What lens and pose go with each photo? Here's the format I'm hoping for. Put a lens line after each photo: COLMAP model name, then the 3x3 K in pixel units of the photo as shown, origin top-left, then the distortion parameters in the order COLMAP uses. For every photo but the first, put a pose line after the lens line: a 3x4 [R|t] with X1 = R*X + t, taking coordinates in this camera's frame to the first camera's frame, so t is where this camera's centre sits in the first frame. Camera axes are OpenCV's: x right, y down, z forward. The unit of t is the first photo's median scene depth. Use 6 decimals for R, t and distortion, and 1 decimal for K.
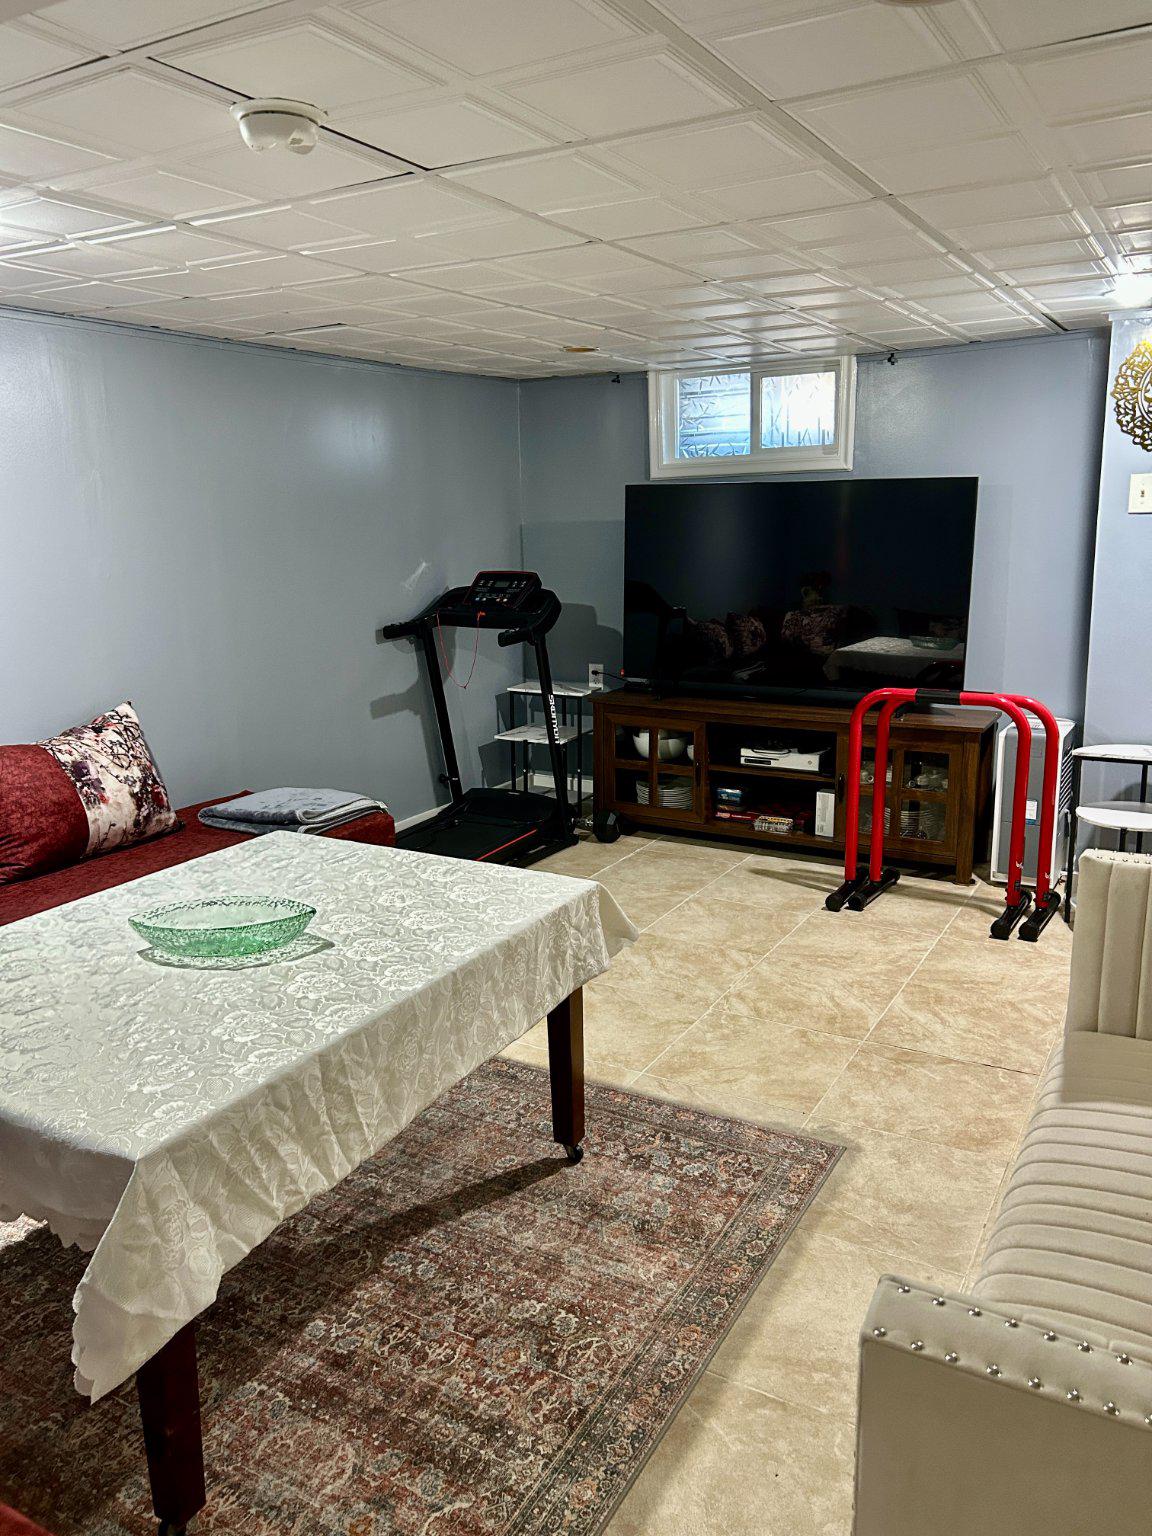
lens RADIAL K [[1160.1, 0, 579.4], [0, 1160.1, 769.2], [0, 0, 1]] dist [0.028675, -0.012209]
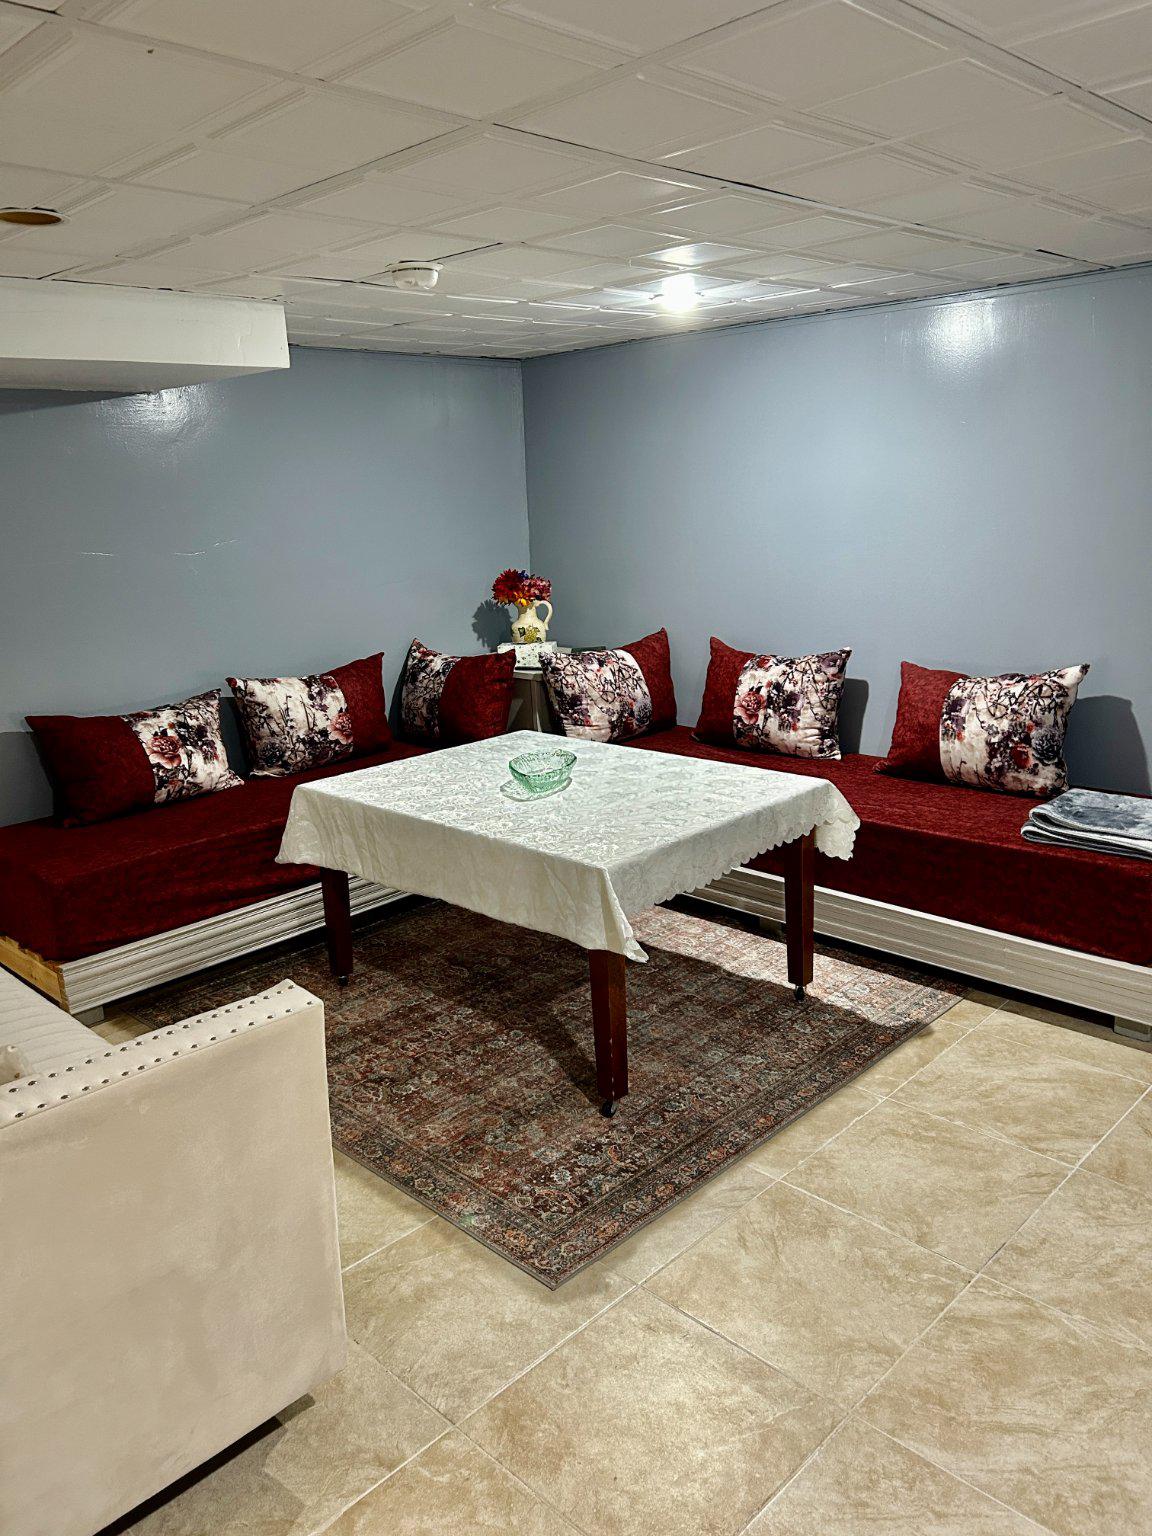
lens RADIAL K [[1160.1, 0, 577.6], [0, 1160.1, 766.5], [0, 0, 1]] dist [0.028675, -0.012209]
pose [[-0.255919, 0.258557, -0.931479, 0.854237], [-0.170335, 0.936431, 0.306730, -0.265979], [0.951573, 0.237162, -0.195609, 1.035323]]
